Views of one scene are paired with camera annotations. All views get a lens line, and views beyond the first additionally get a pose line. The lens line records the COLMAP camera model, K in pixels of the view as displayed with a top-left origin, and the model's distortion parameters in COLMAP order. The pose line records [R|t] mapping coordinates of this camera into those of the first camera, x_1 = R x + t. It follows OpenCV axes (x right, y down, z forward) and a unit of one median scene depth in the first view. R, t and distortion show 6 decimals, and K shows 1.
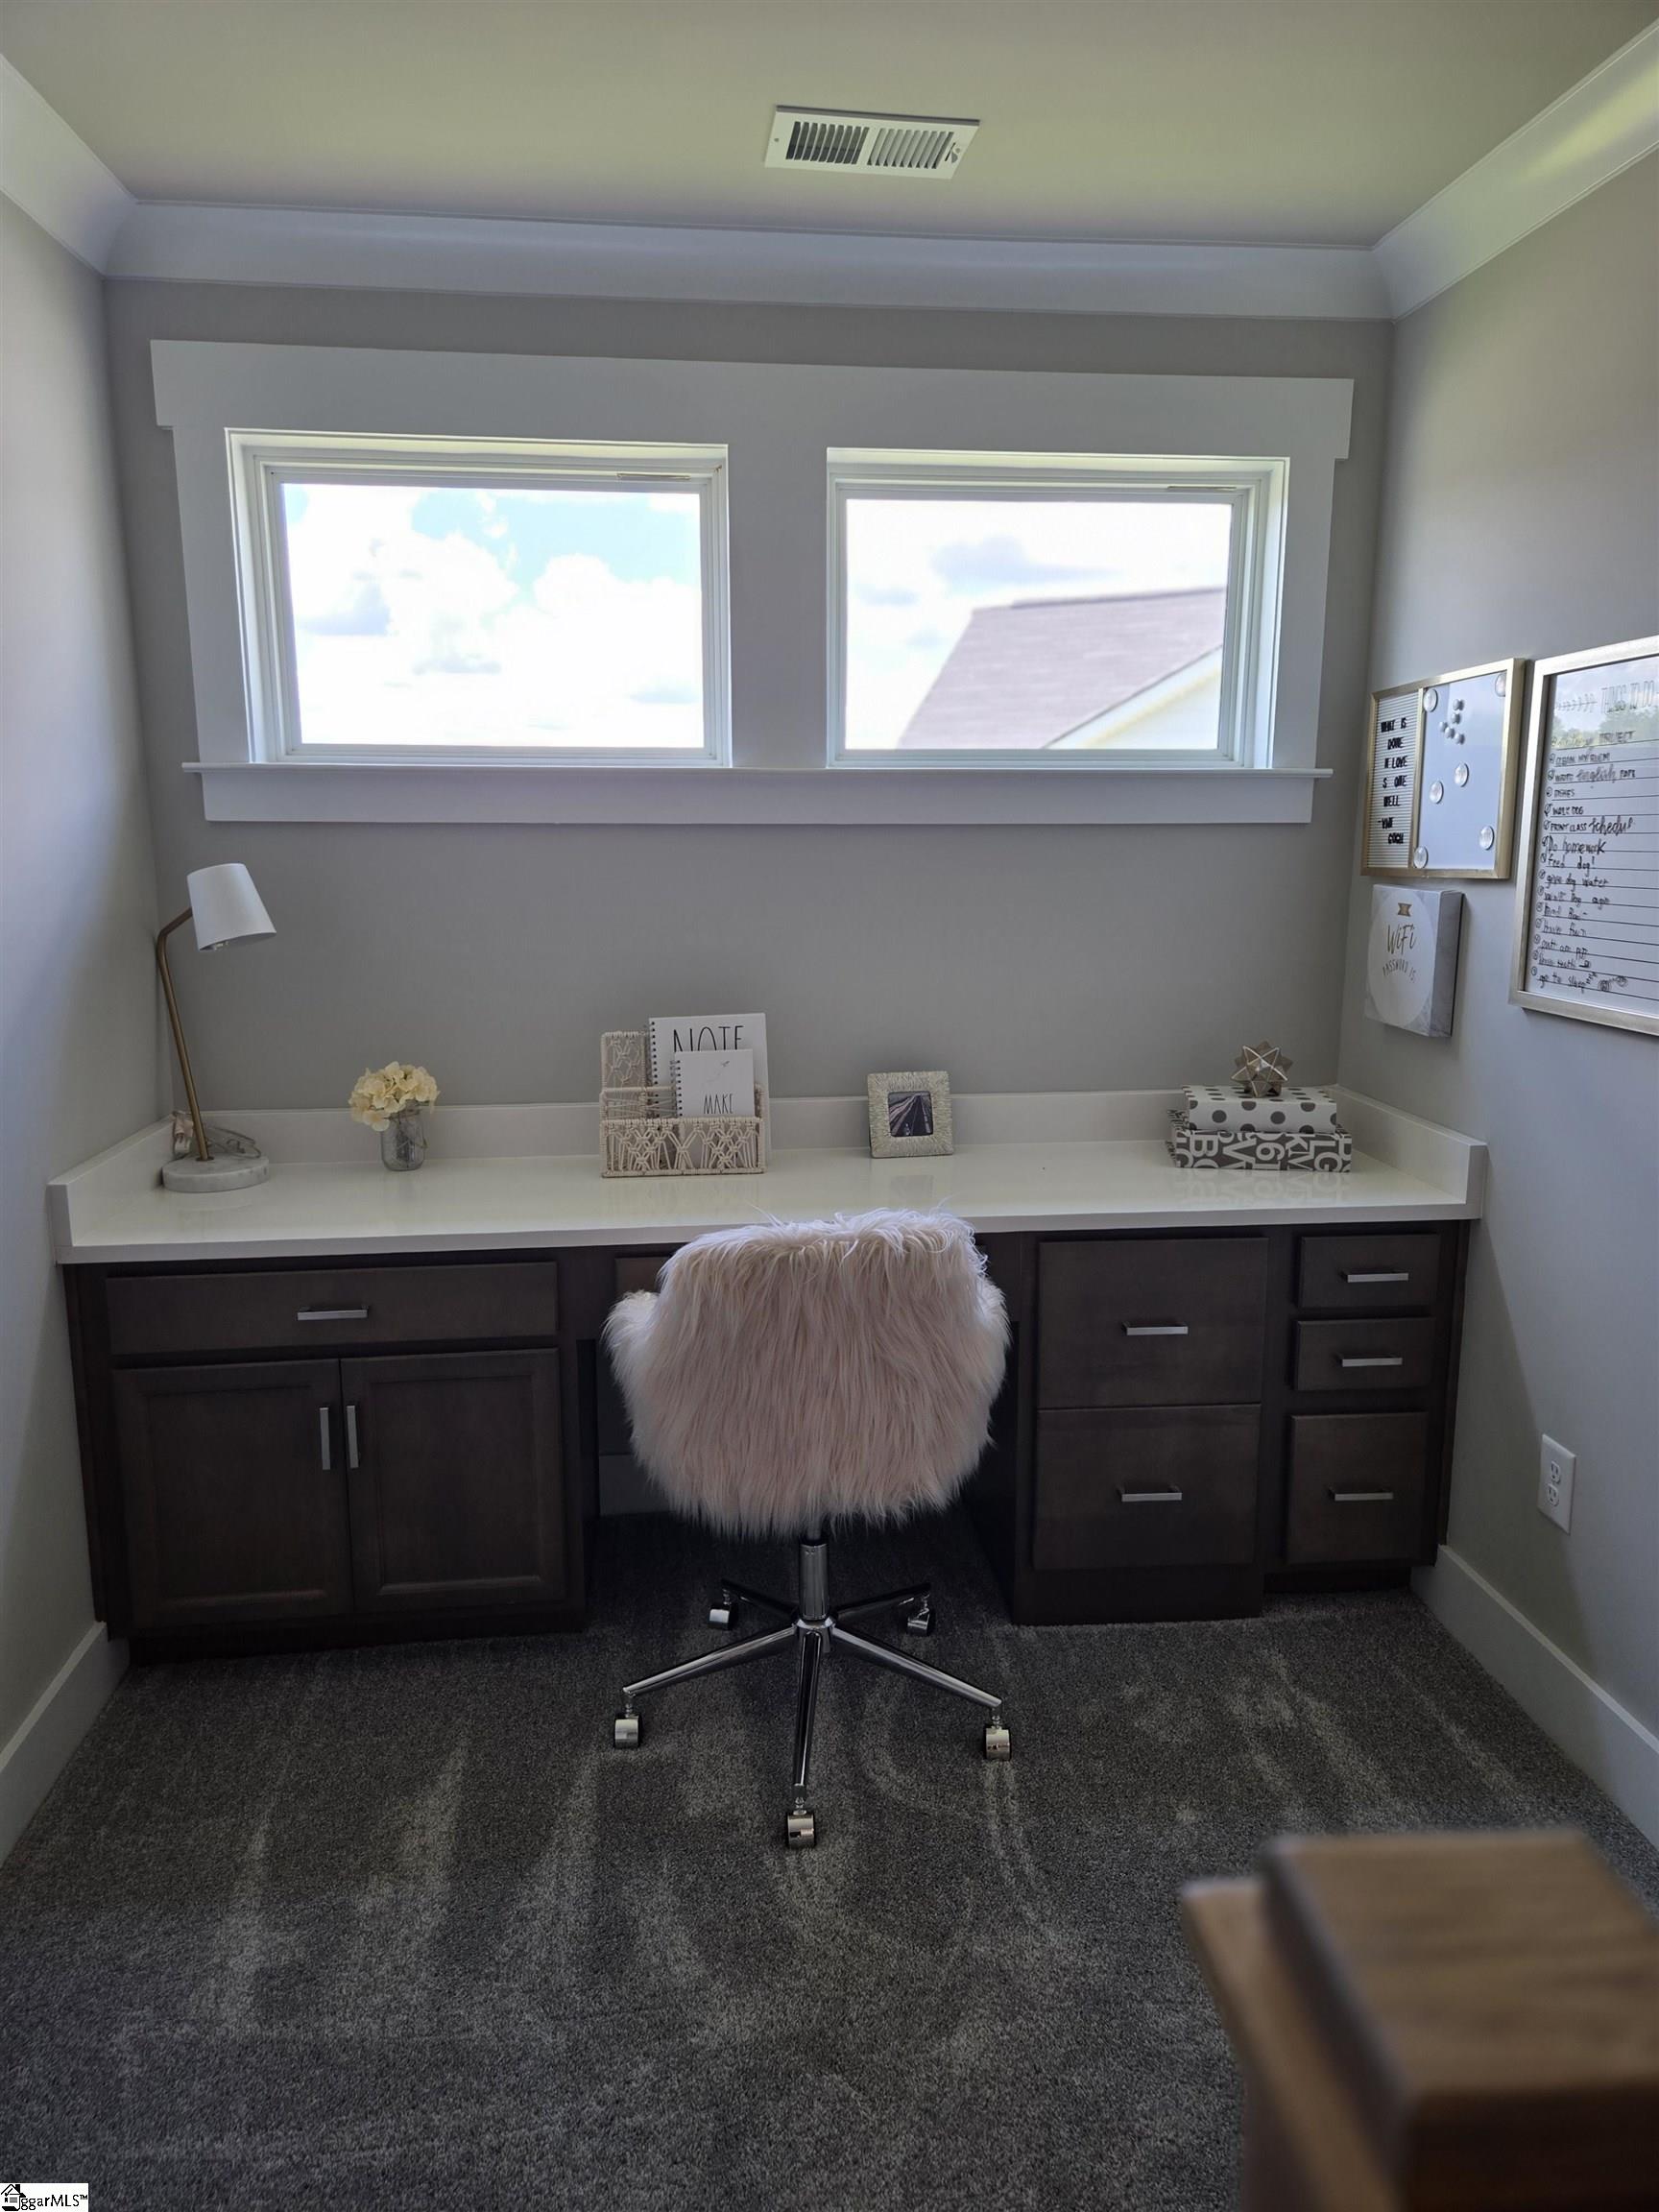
lens RADIAL K [[1483.4, 0, 824.7], [0, 1483.4, 1097.9], [0, 0, 1]] dist [0.066753, -0.051206]
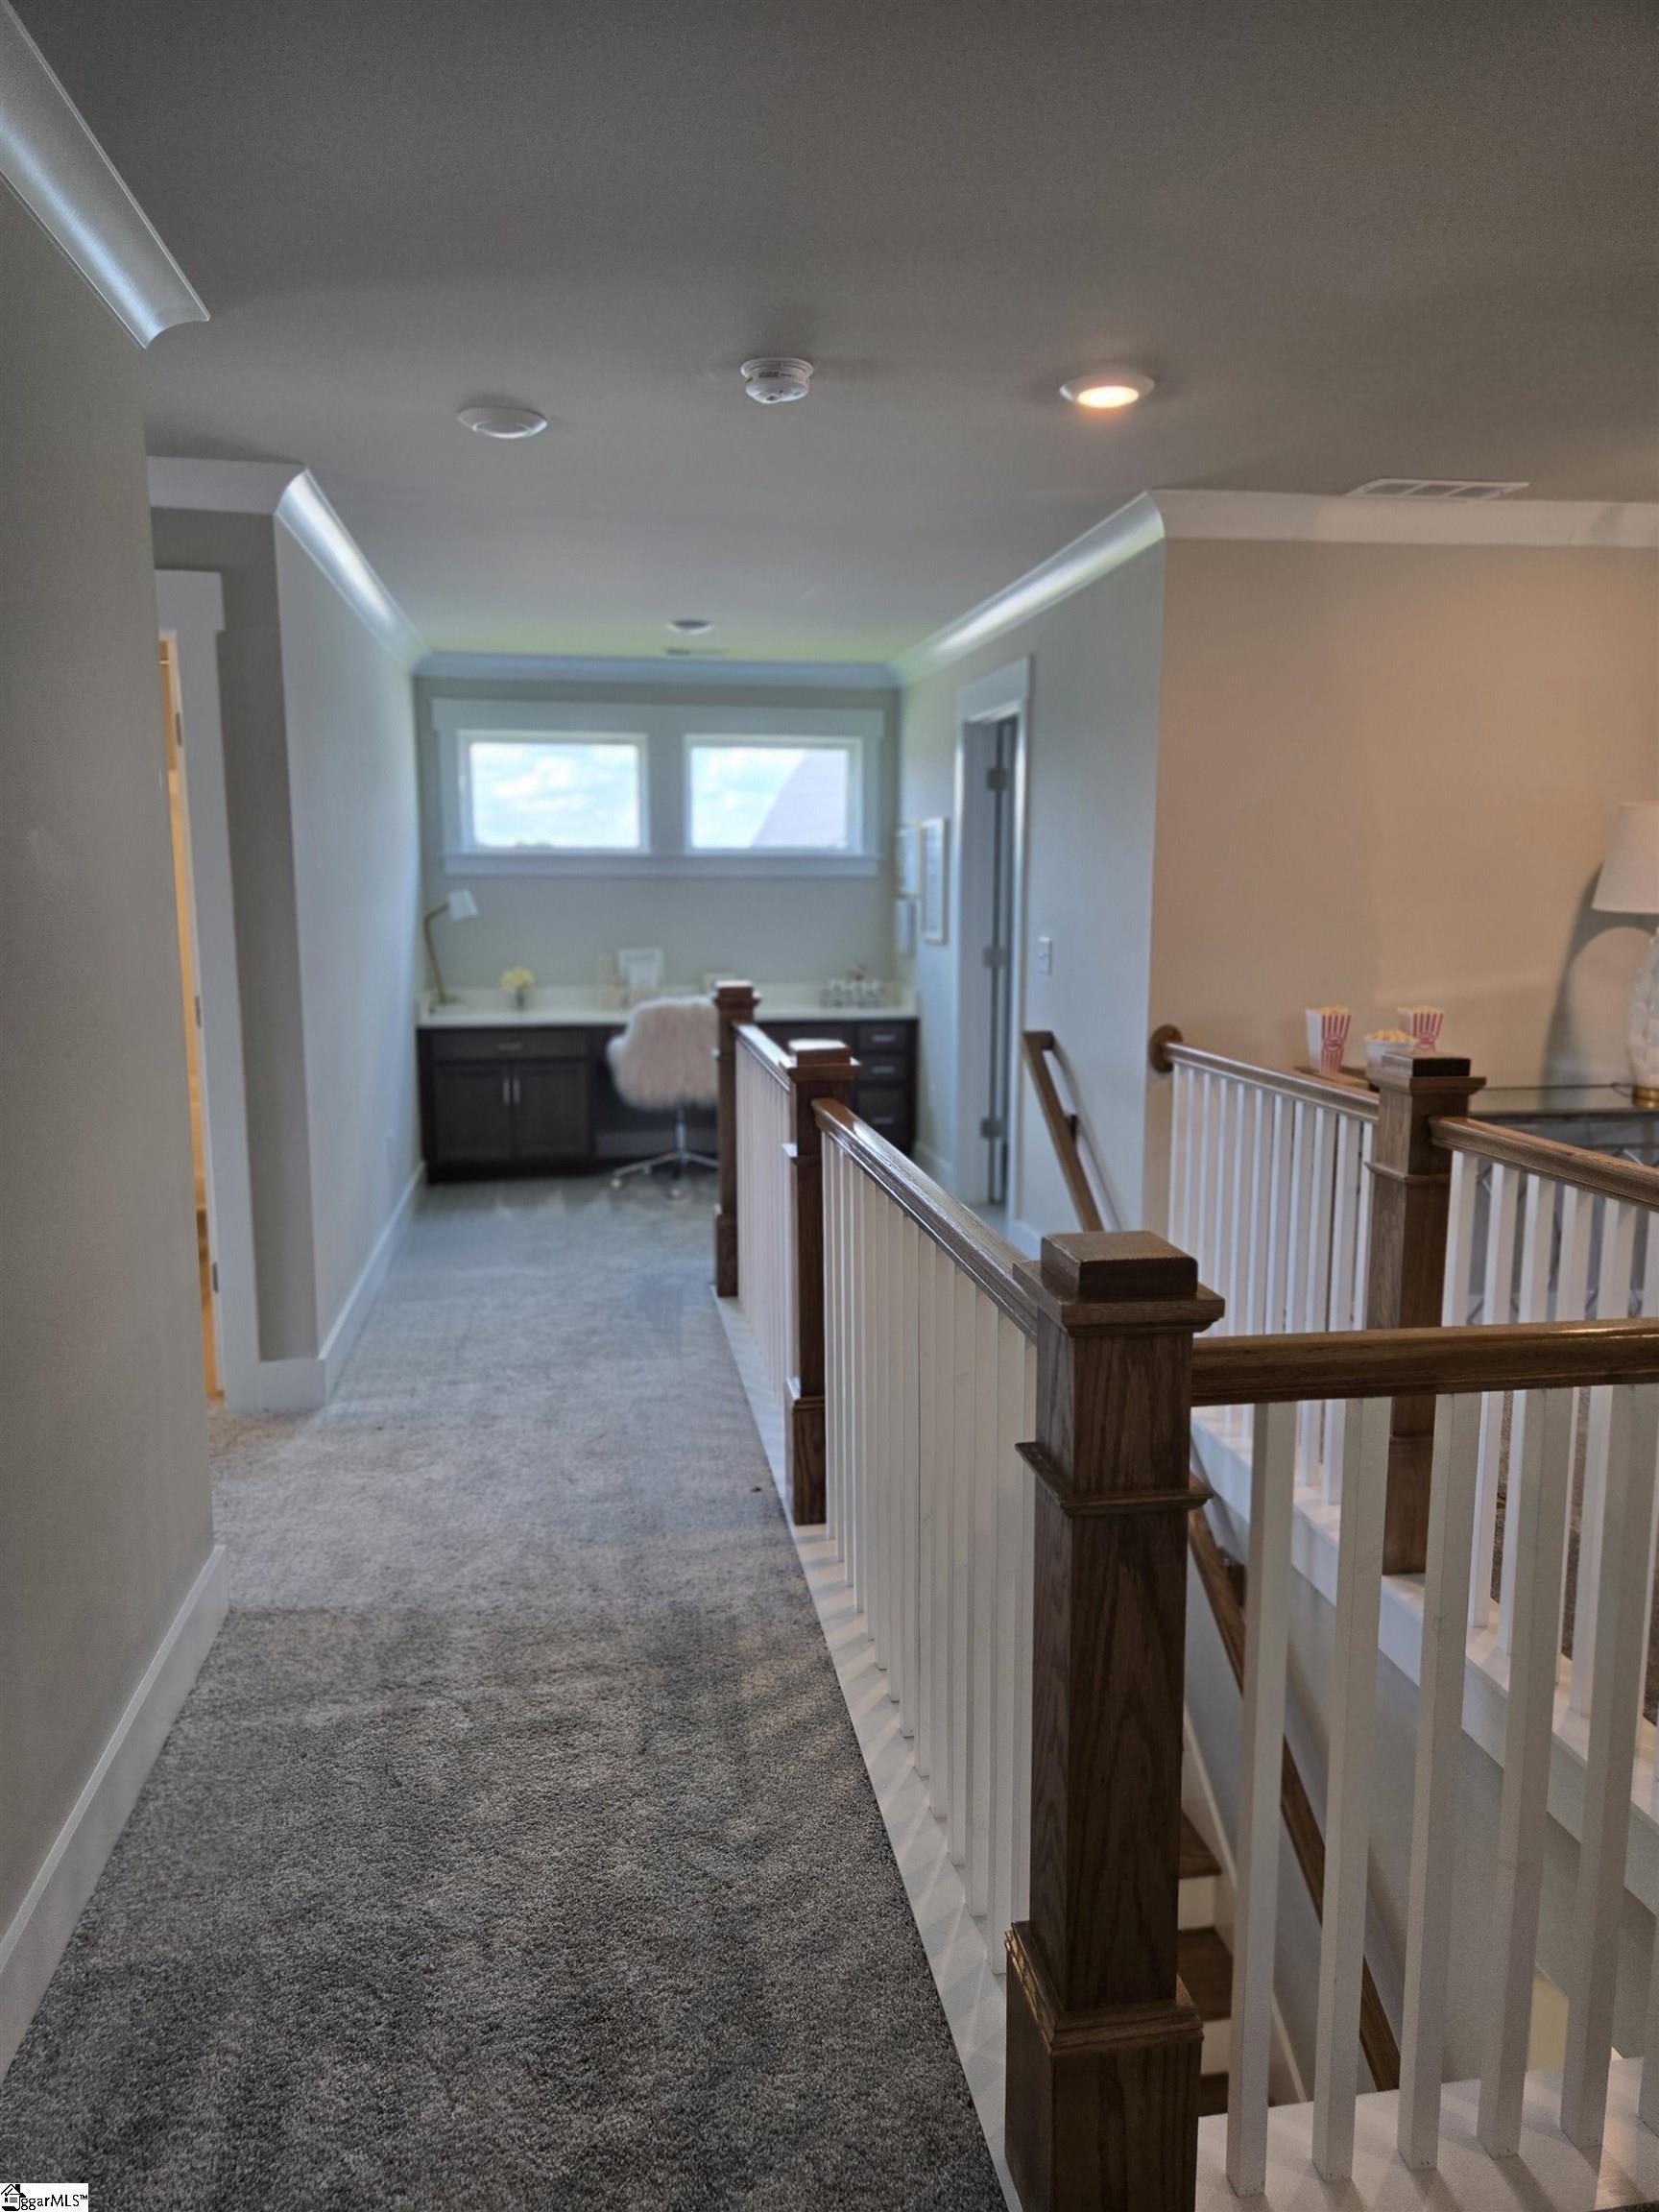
lens RADIAL K [[1483.4, 0, 830.9], [0, 1483.4, 1083.7], [0, 0, 1]] dist [0.066753, -0.051206]
pose [[0.997563, -0.005984, 0.069514, 0.073097], [0.008599, 0.999264, -0.037381, 0.281955], [-0.069239, 0.037887, 0.996880, -1.614710]]
